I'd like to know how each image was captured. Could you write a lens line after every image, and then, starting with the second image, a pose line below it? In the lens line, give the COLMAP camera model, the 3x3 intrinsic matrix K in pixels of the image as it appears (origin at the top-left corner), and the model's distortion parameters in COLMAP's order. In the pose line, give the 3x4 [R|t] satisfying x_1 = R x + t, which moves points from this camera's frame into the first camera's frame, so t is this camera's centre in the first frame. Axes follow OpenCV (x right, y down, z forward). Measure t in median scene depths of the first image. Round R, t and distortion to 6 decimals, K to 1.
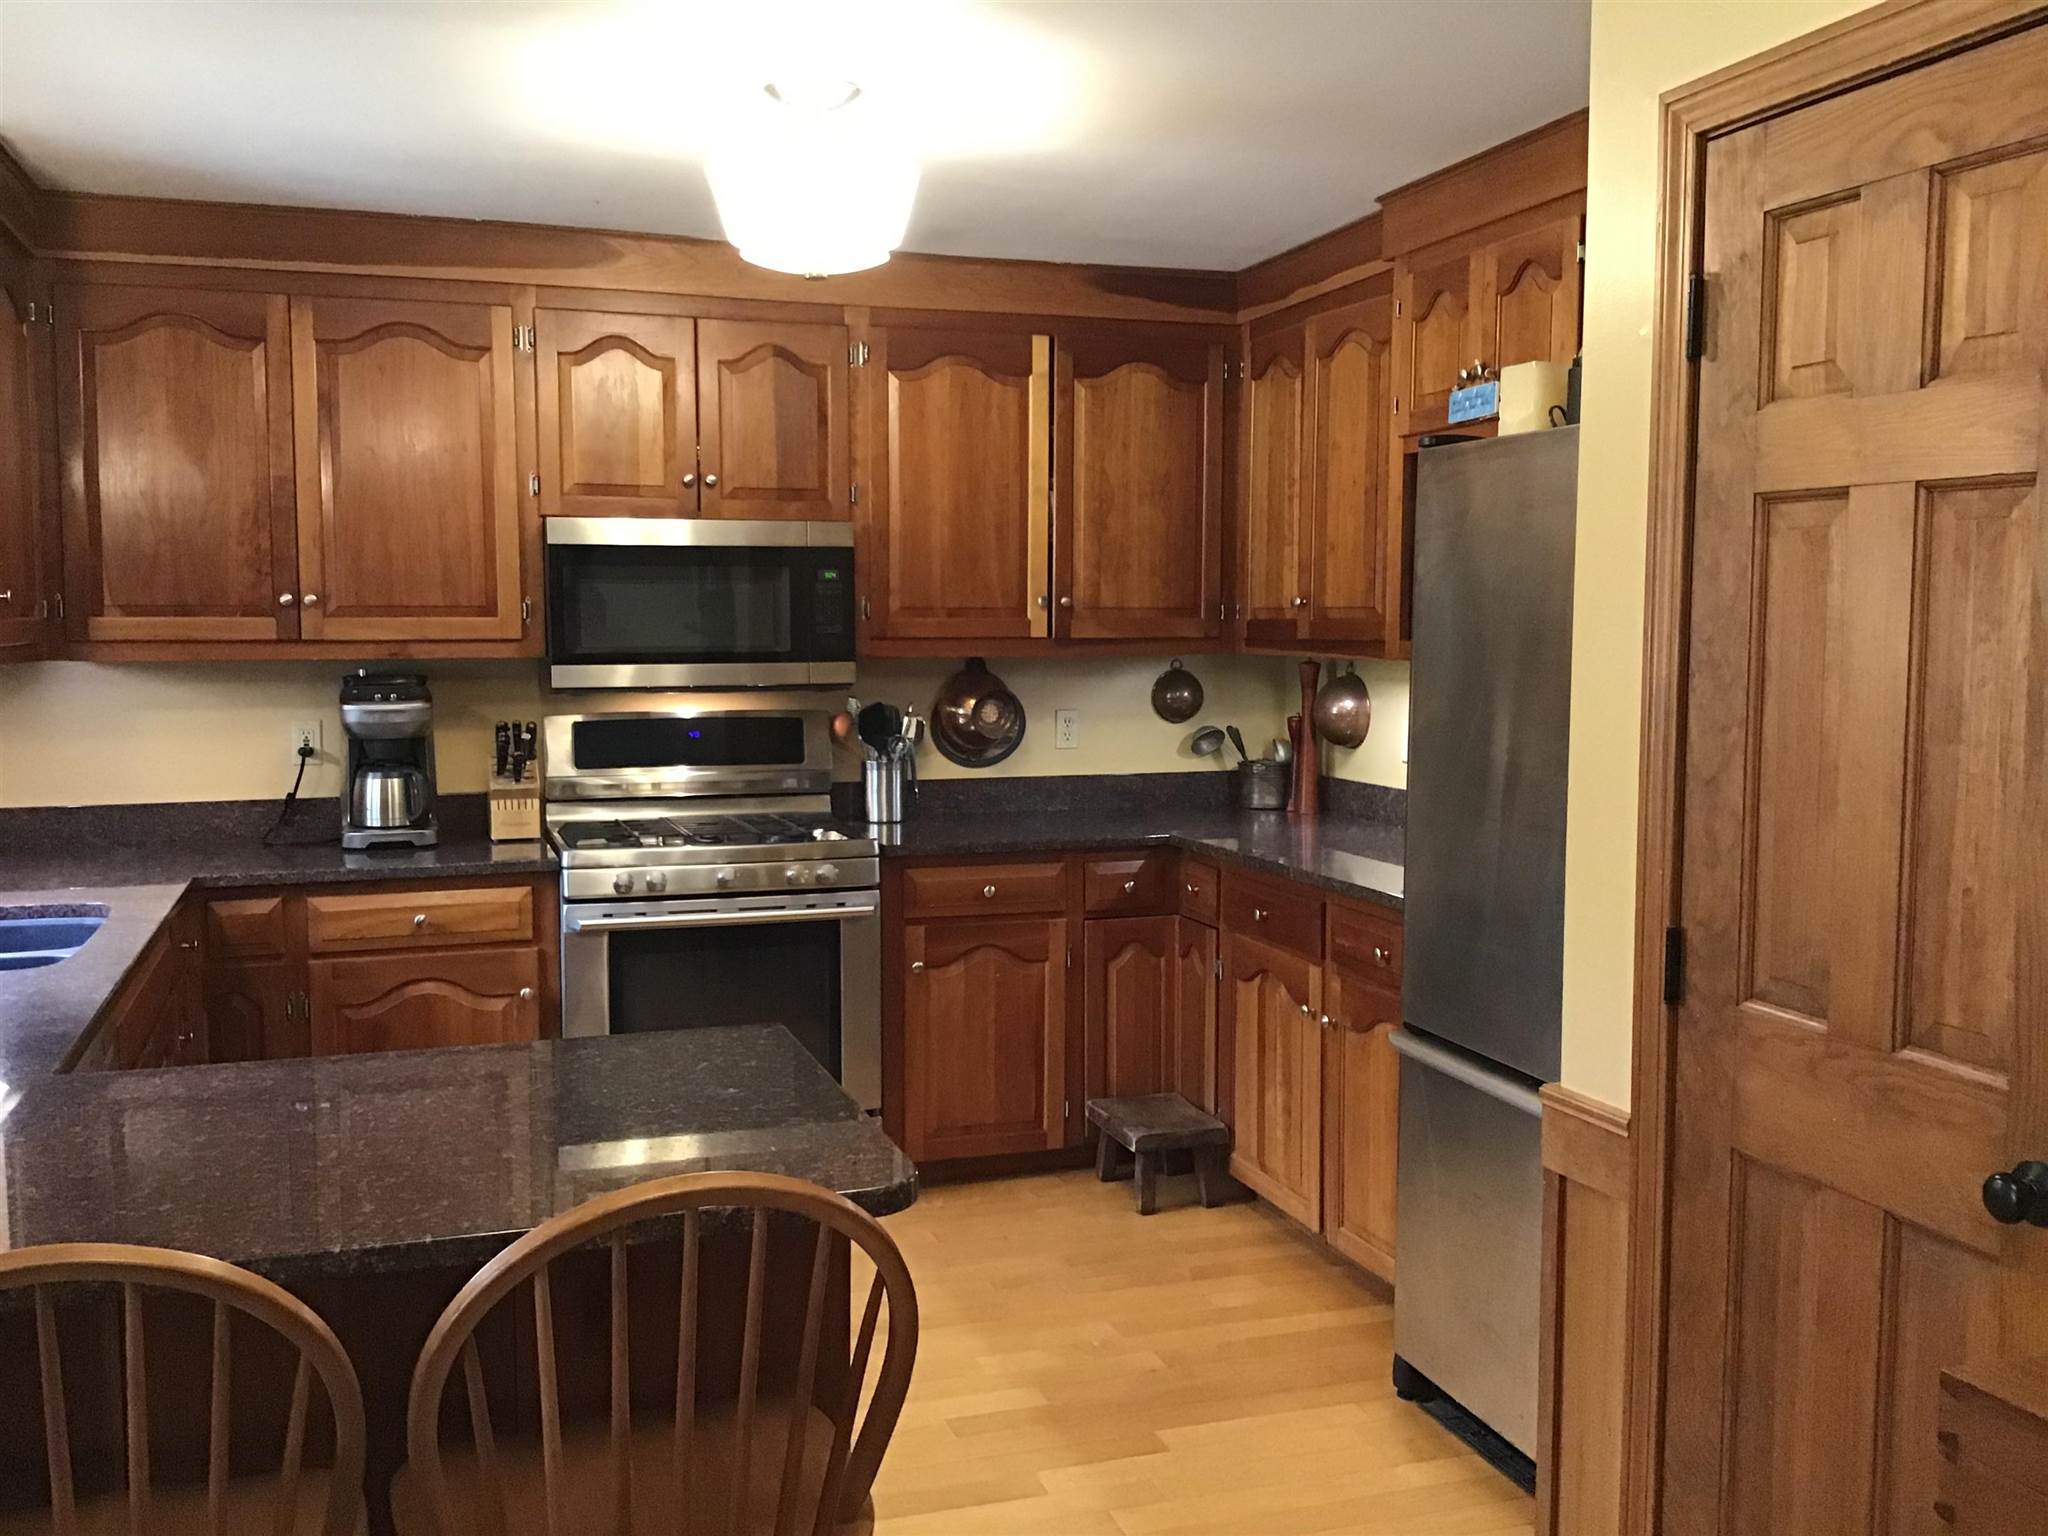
lens RADIAL K [[1851.8, 0, 1028.4], [0, 1851.8, 768.3], [0, 0, 1]] dist [0.105164, -0.197422]
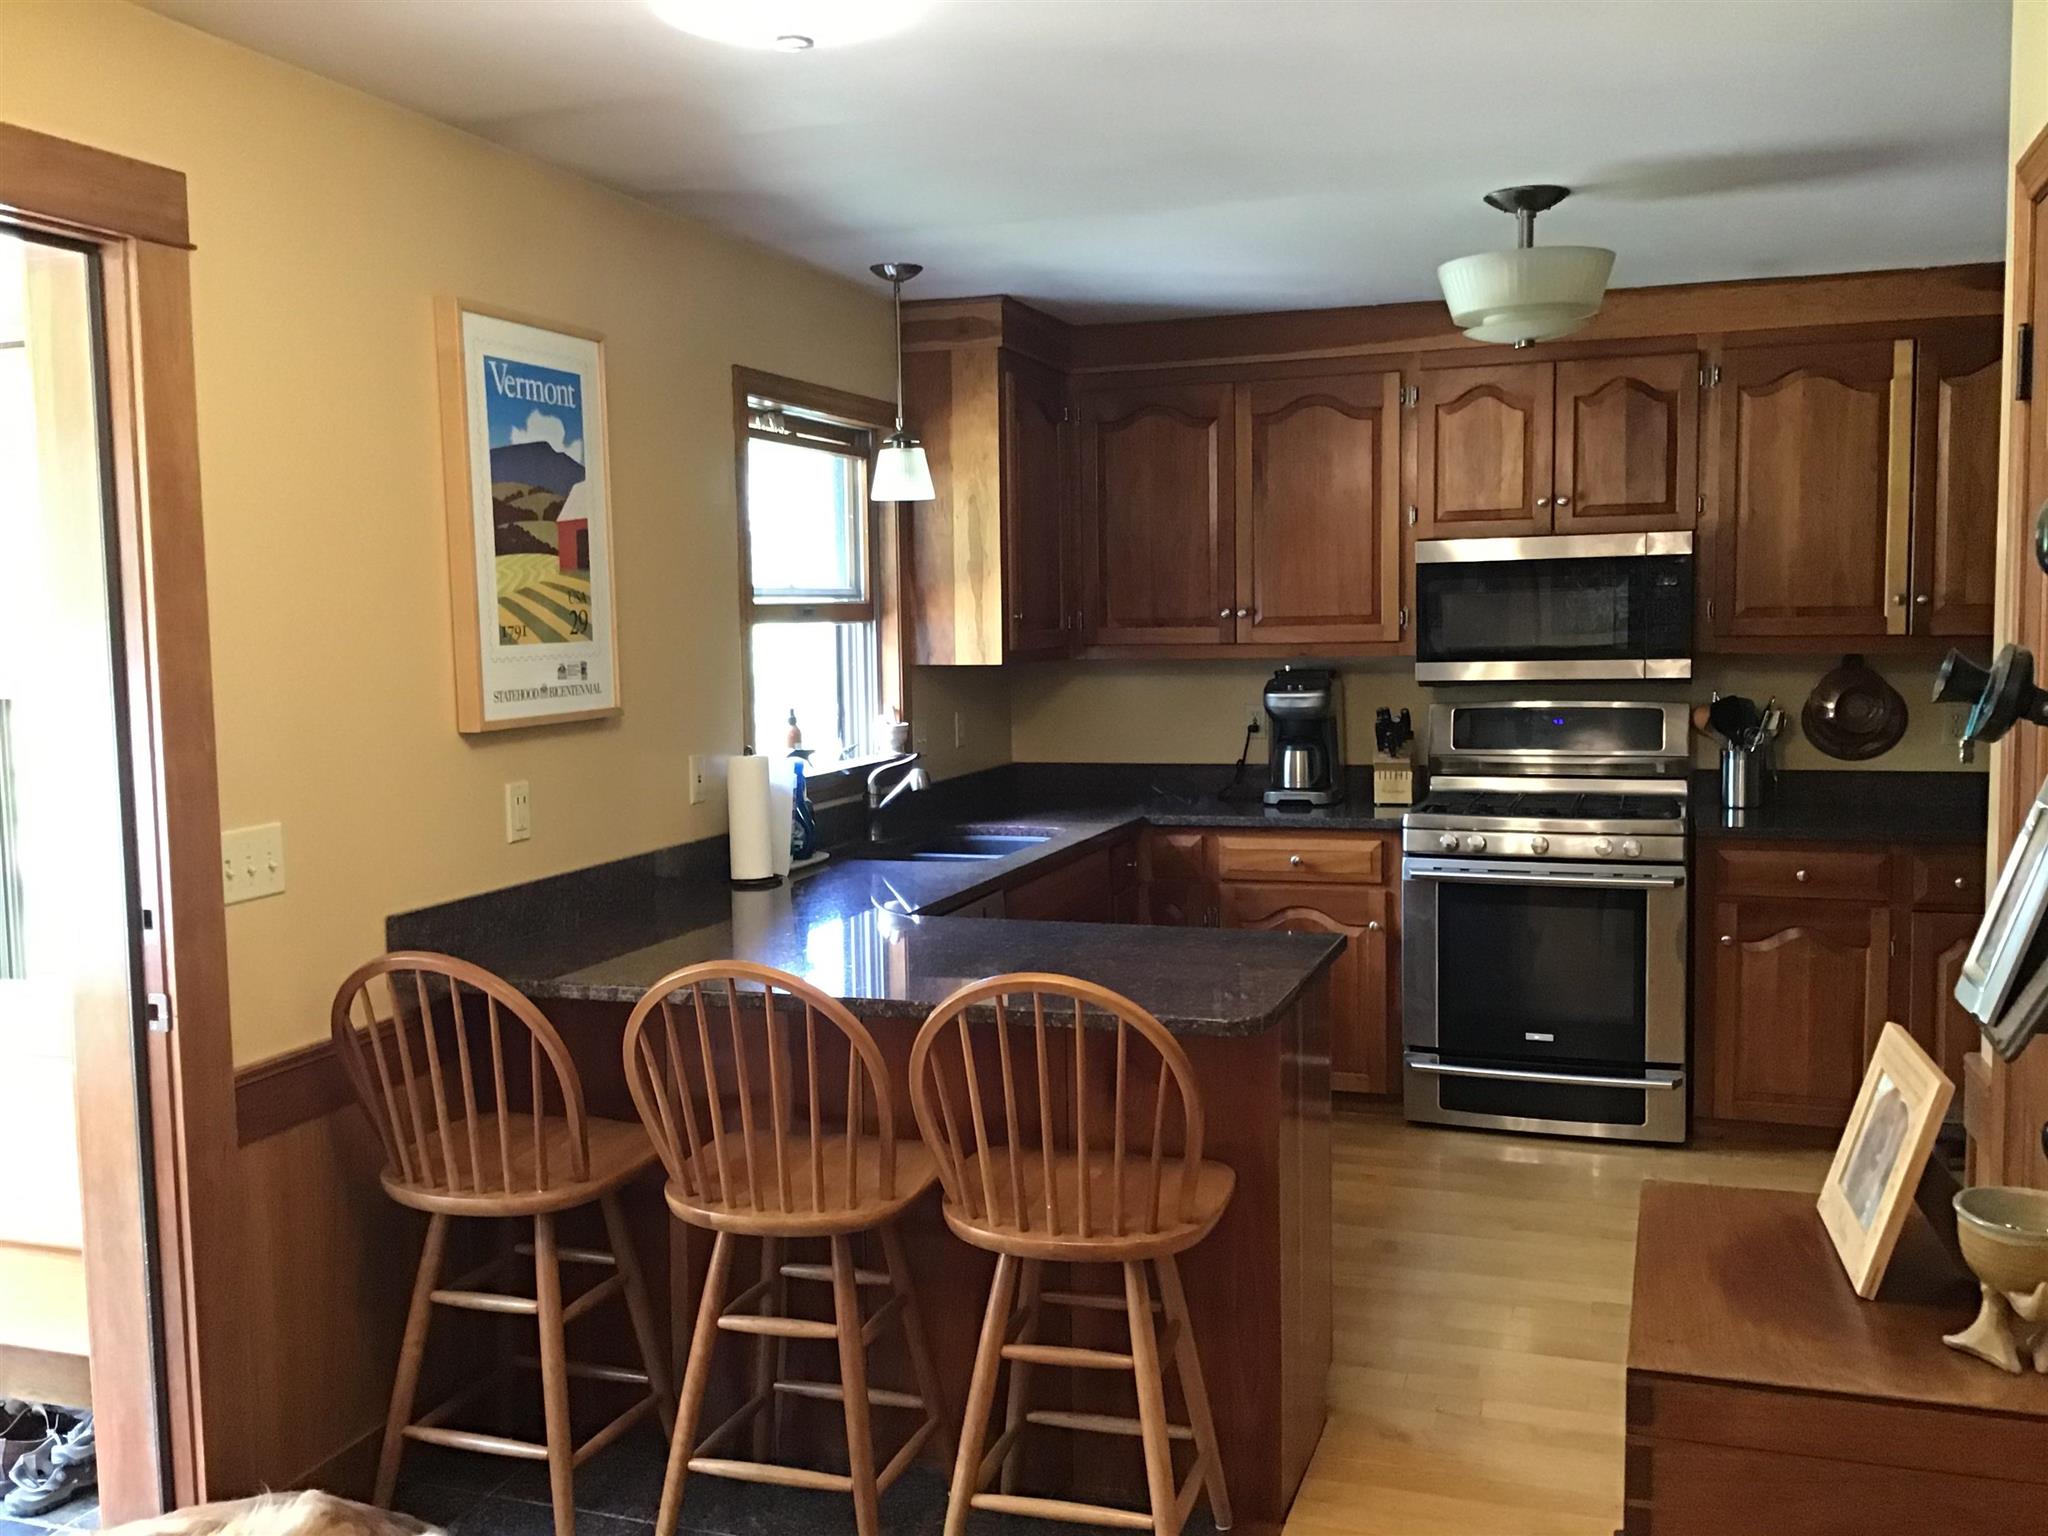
lens RADIAL K [[1851.8, 0, 1034.7], [0, 1851.8, 772.0], [0, 0, 1]] dist [0.105164, -0.197422]
pose [[0.791932, 0.038187, -0.609415, 0.291617], [-0.032422, 0.999264, 0.020483, -0.000391], [0.609748, 0.003537, 0.792587, -0.120803]]
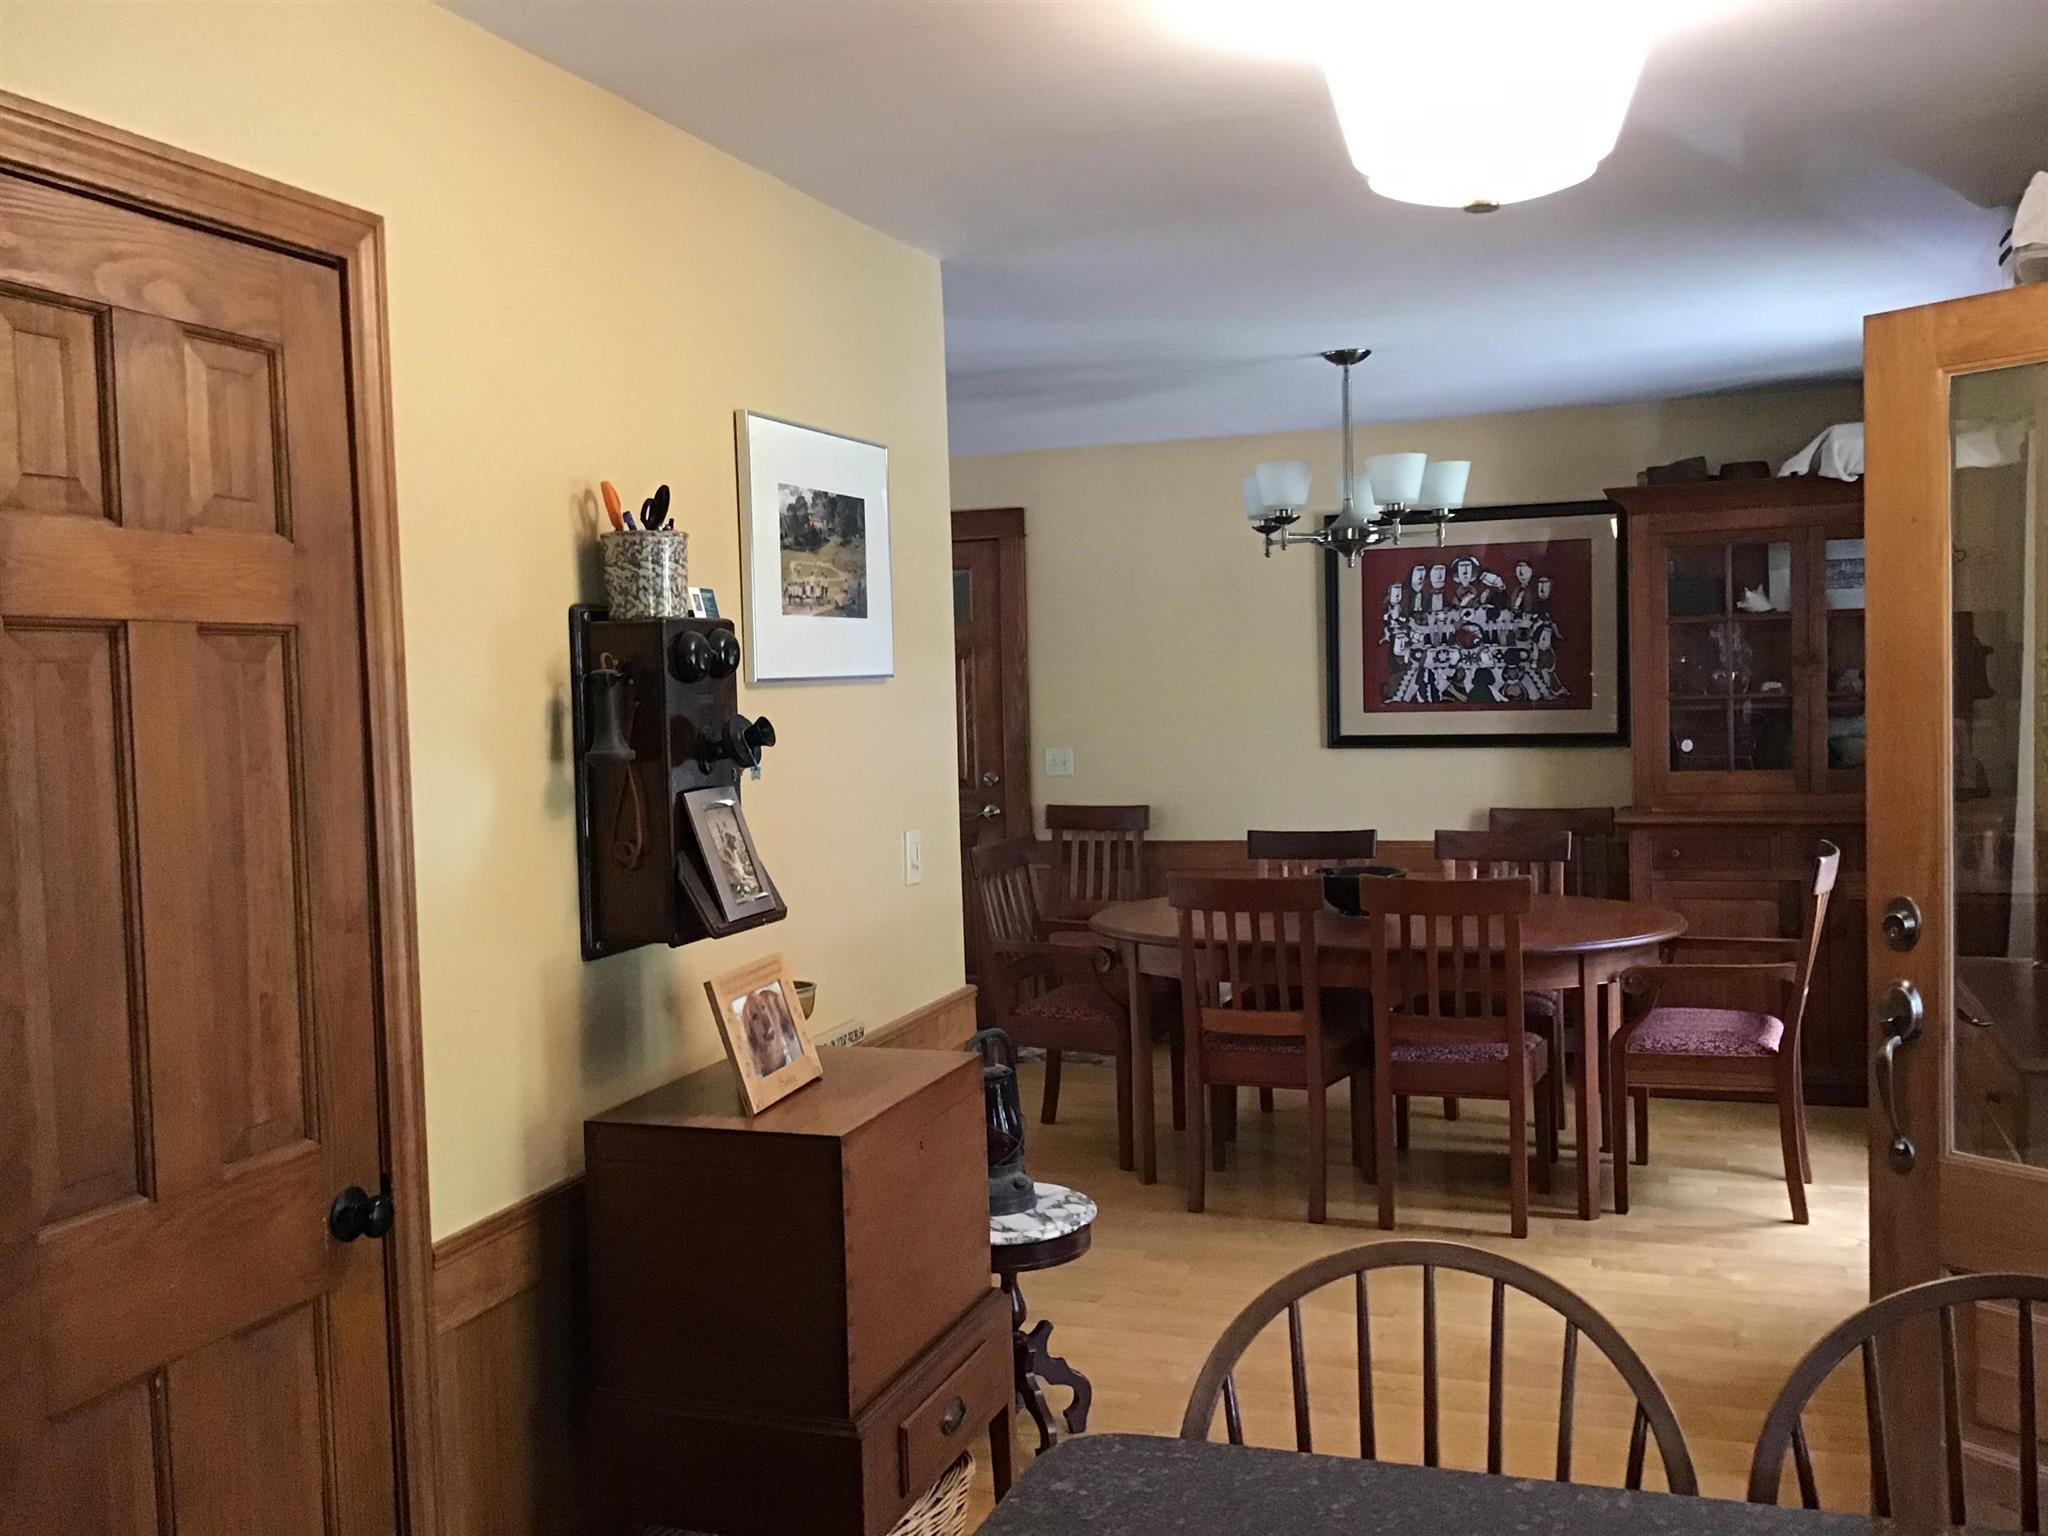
lens RADIAL K [[1851.8, 0, 1023.6], [0, 1851.8, 767.7], [0, 0, 1]] dist [0.105164, -0.197422]
pose [[-0.785407, -0.007184, 0.618938, -0.226675], [0.081921, 0.989930, 0.115445, -0.067173], [-0.613534, 0.141376, -0.776910, 0.662135]]
